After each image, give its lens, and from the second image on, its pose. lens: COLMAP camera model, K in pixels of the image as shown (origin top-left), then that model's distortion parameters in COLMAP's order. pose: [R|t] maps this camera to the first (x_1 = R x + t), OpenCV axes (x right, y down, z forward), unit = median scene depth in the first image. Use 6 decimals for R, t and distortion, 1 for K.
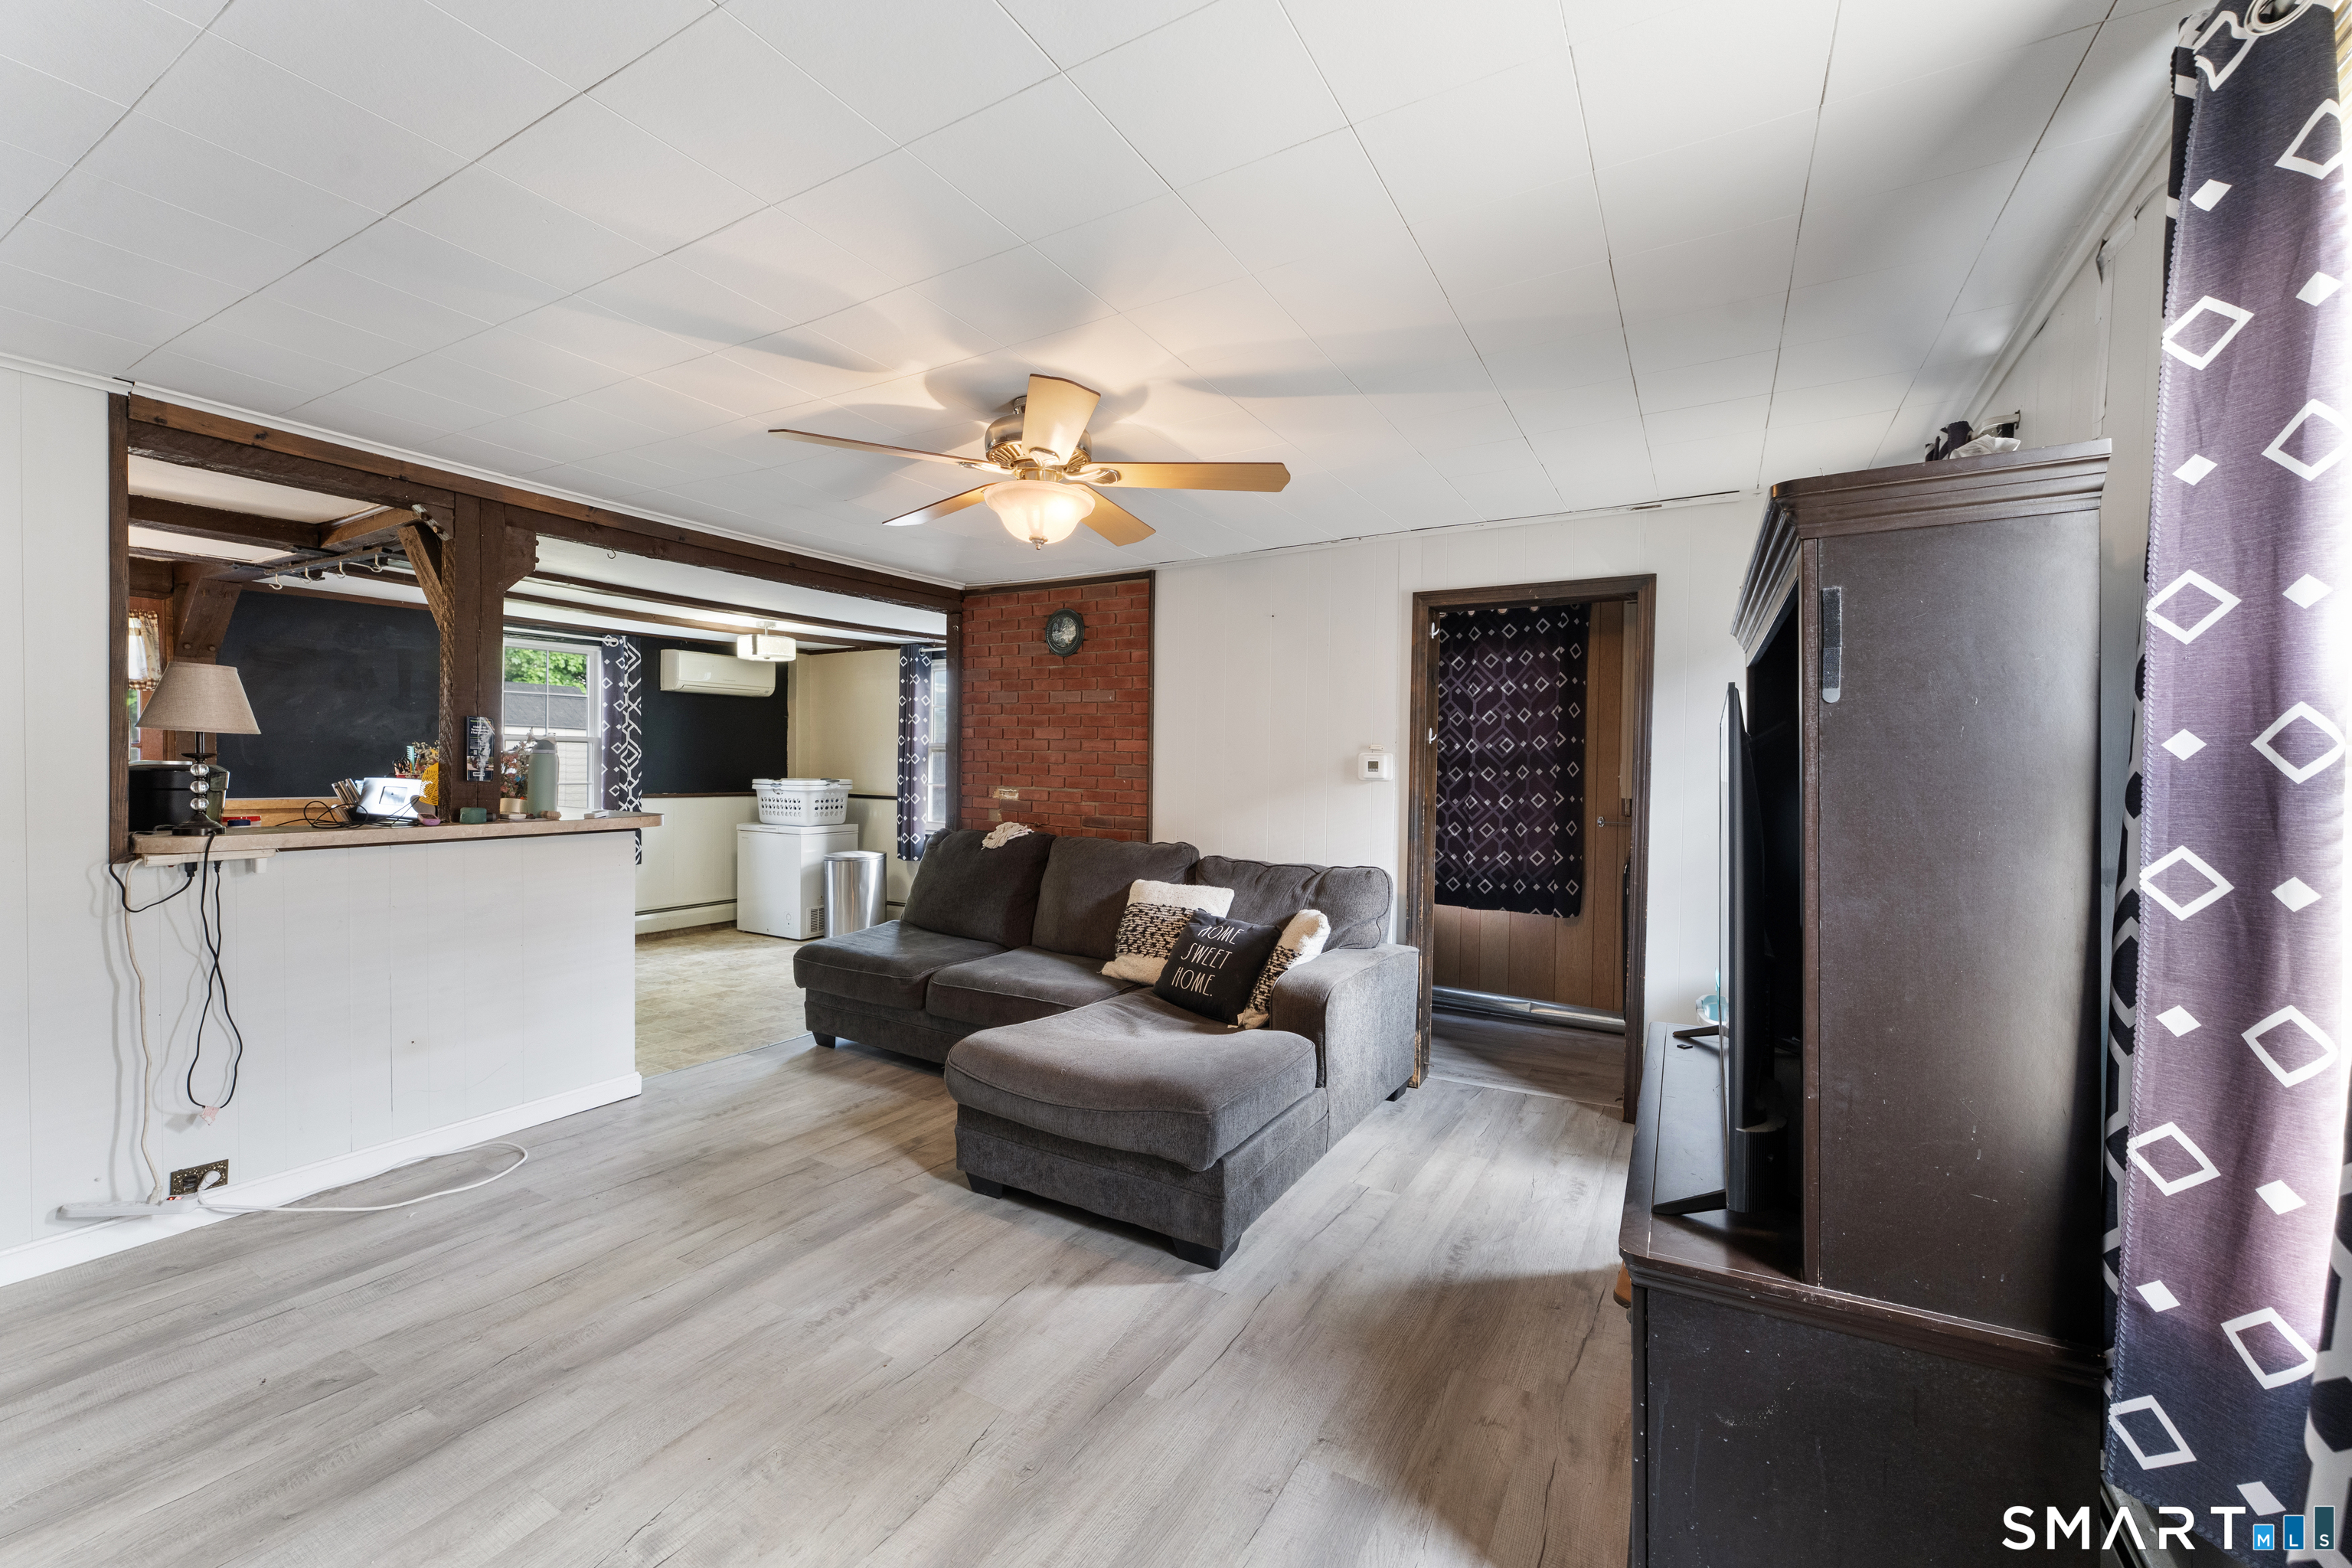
lens RADIAL K [[932.7, 0, 1177.6], [0, 932.7, 778.6], [0, 0, 1]] dist [0.000576, 0.000089]
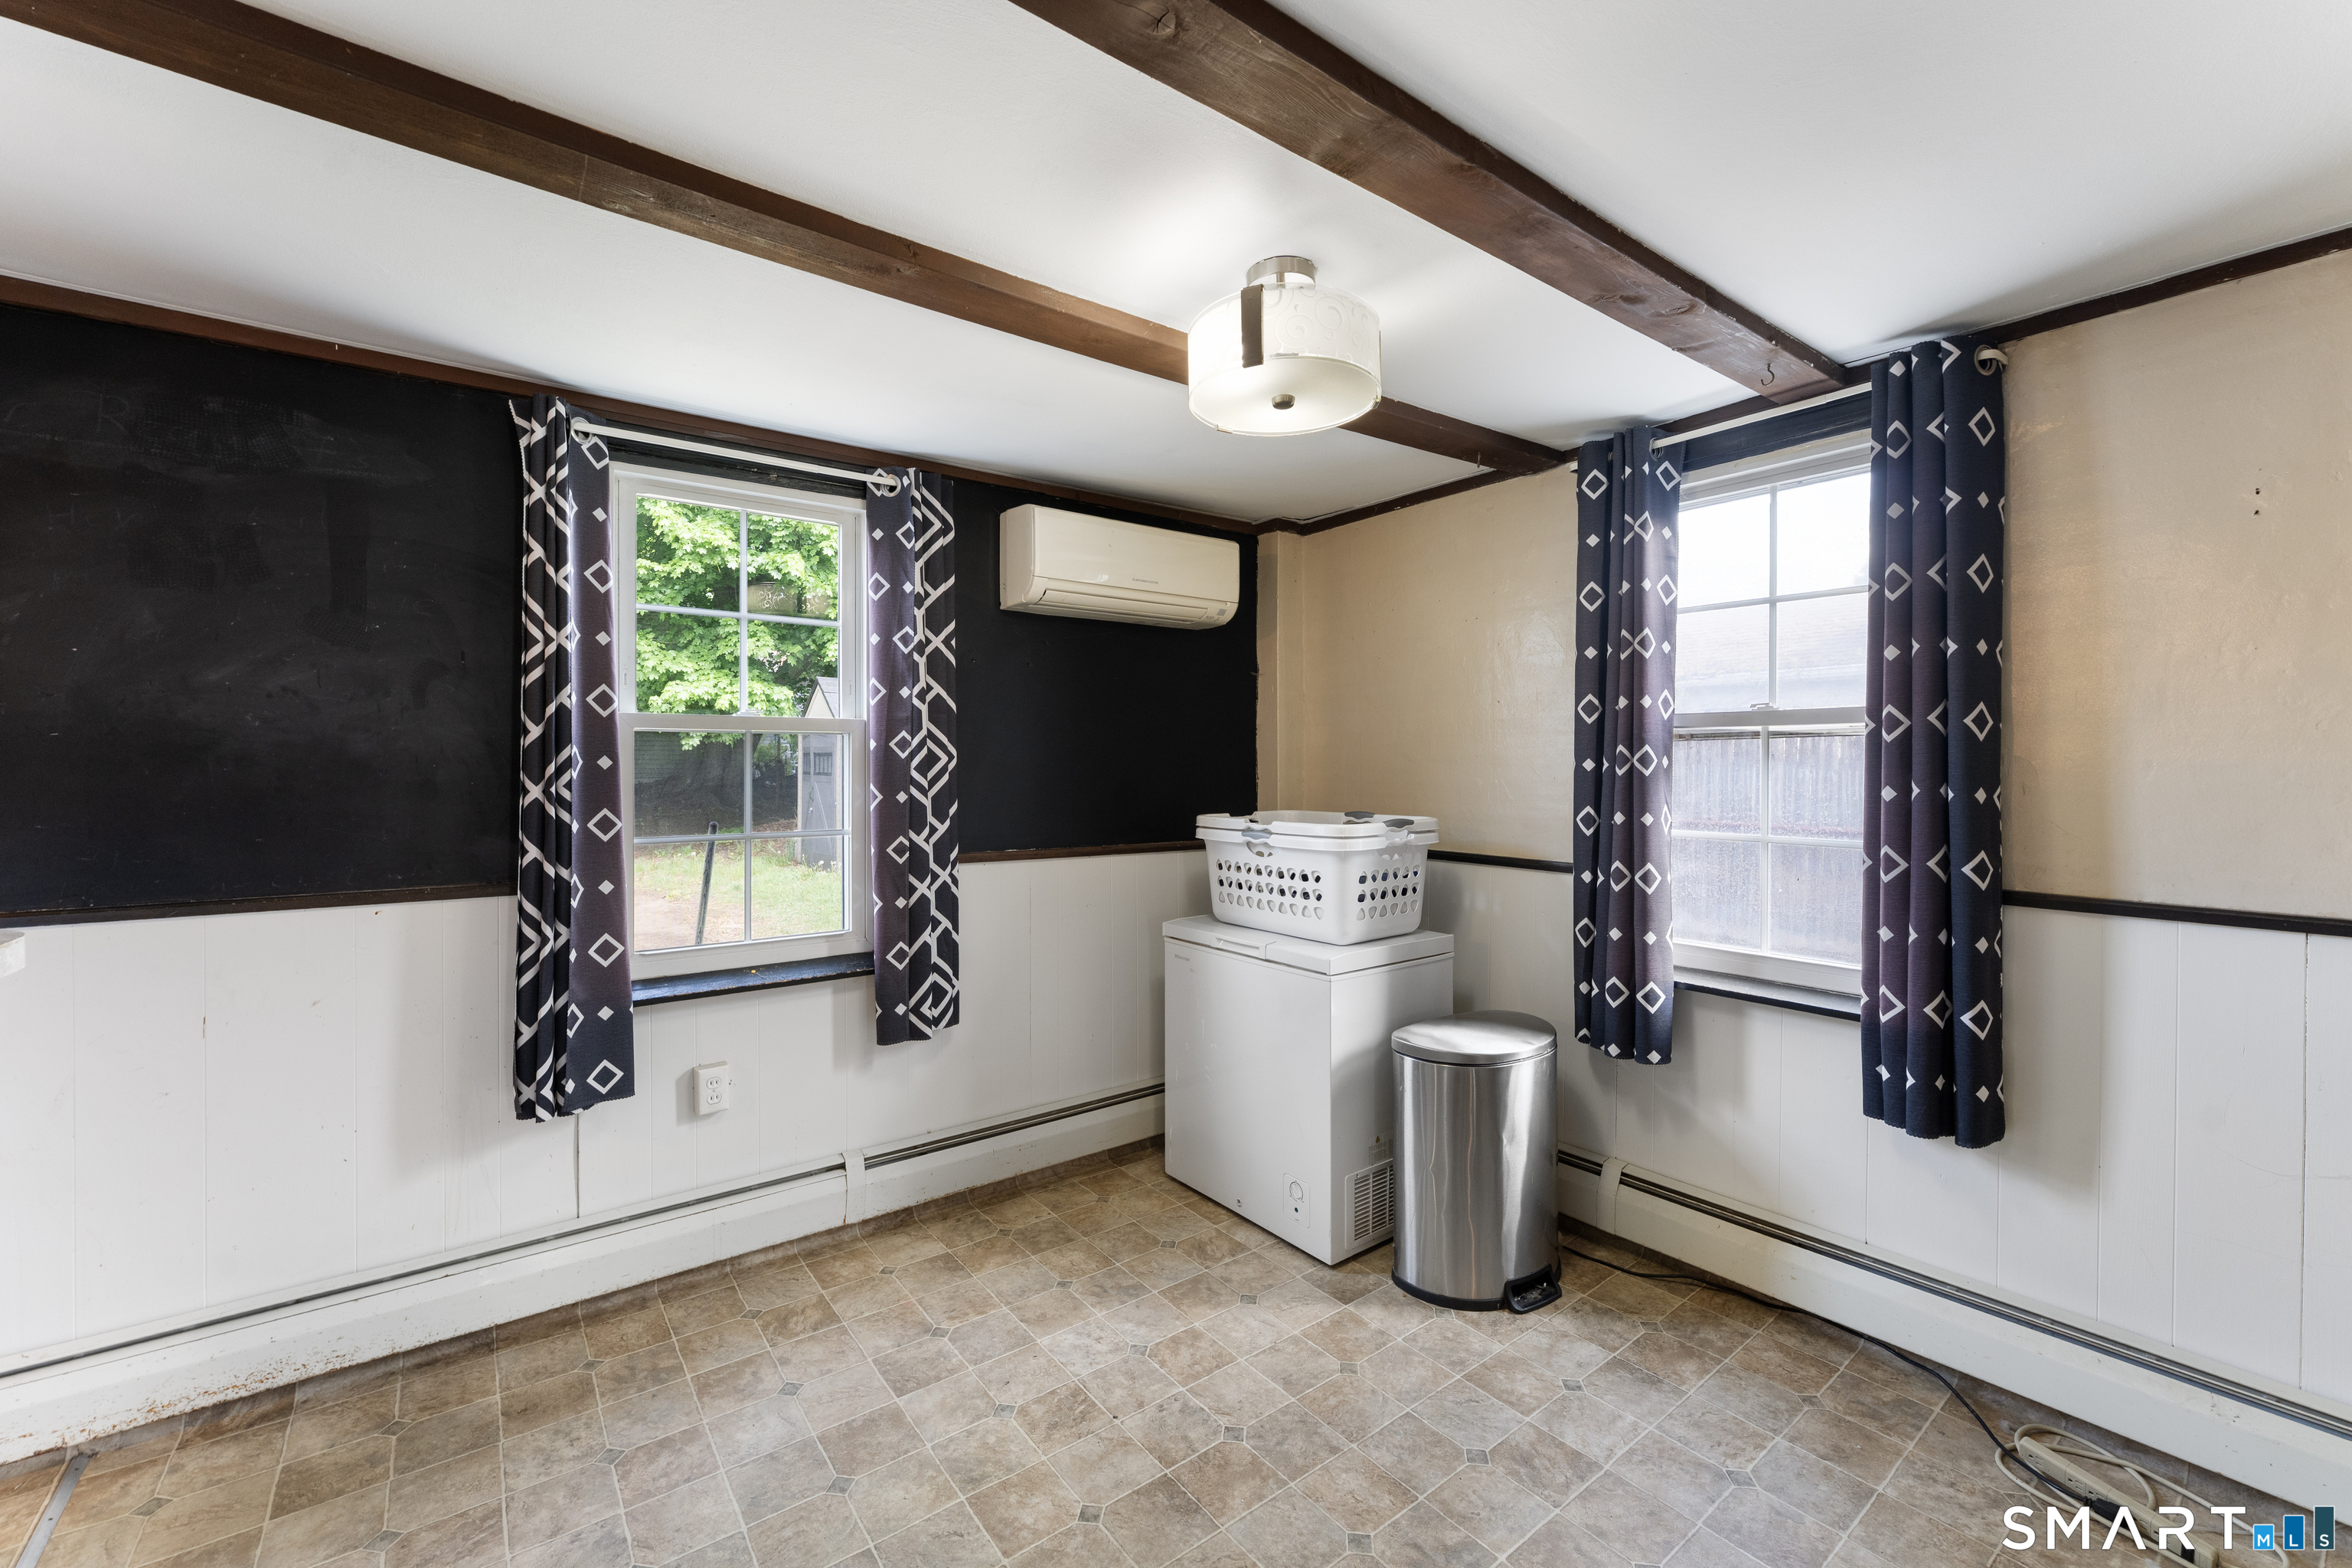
lens RADIAL K [[932.7, 0, 1168.6], [0, 932.7, 780.0], [0, 0, 1]] dist [0.000576, 0.000089]
pose [[0.919557, -0.008052, -0.392874, -0.321790], [0.006632, 0.999966, -0.004971, -0.014107], [0.392901, 0.001966, 0.919579, 0.648029]]
